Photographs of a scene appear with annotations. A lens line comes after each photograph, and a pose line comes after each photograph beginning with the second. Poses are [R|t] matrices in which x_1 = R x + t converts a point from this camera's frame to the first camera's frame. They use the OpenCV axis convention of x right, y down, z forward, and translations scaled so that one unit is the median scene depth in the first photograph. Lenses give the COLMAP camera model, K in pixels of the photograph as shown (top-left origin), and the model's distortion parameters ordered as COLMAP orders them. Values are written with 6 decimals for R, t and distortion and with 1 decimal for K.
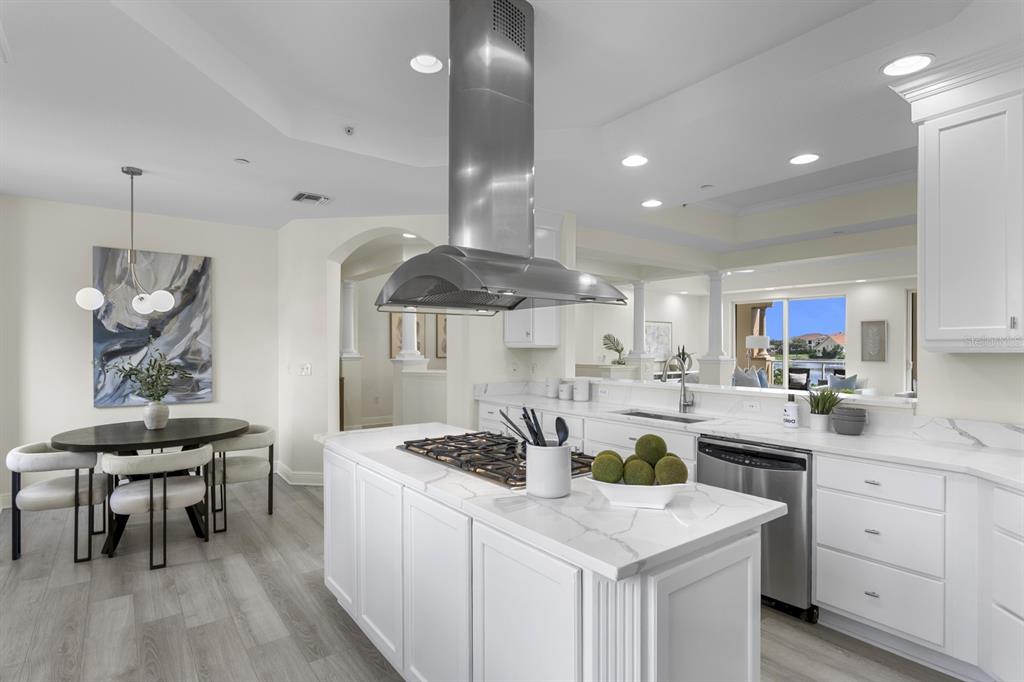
lens RADIAL K [[512.2, 0, 508.1], [0, 512.2, 348.5], [0, 0, 1]] dist [-0.020880, -0.000039]
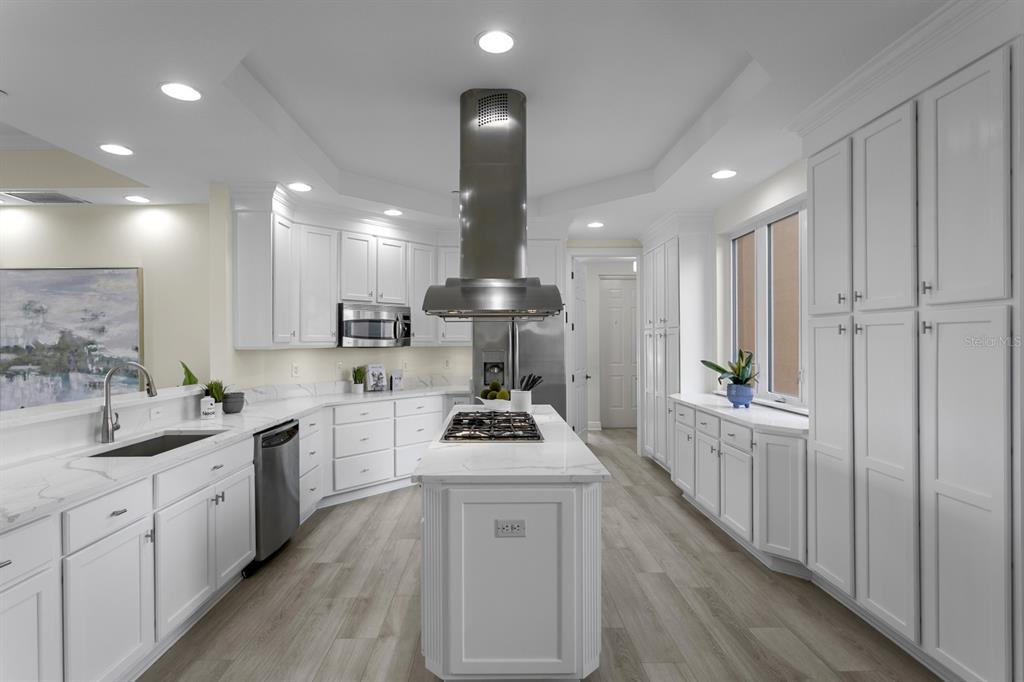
lens RADIAL K [[516.2, 0, 500.6], [0, 516.2, 344.1], [0, 0, 1]] dist [-0.000596, 0.000299]
pose [[-0.802317, -0.000902, 0.596898, -0.396005], [0.004527, 0.999961, 0.007596, -0.010692], [-0.596882, 0.008797, -0.802281, 0.961719]]
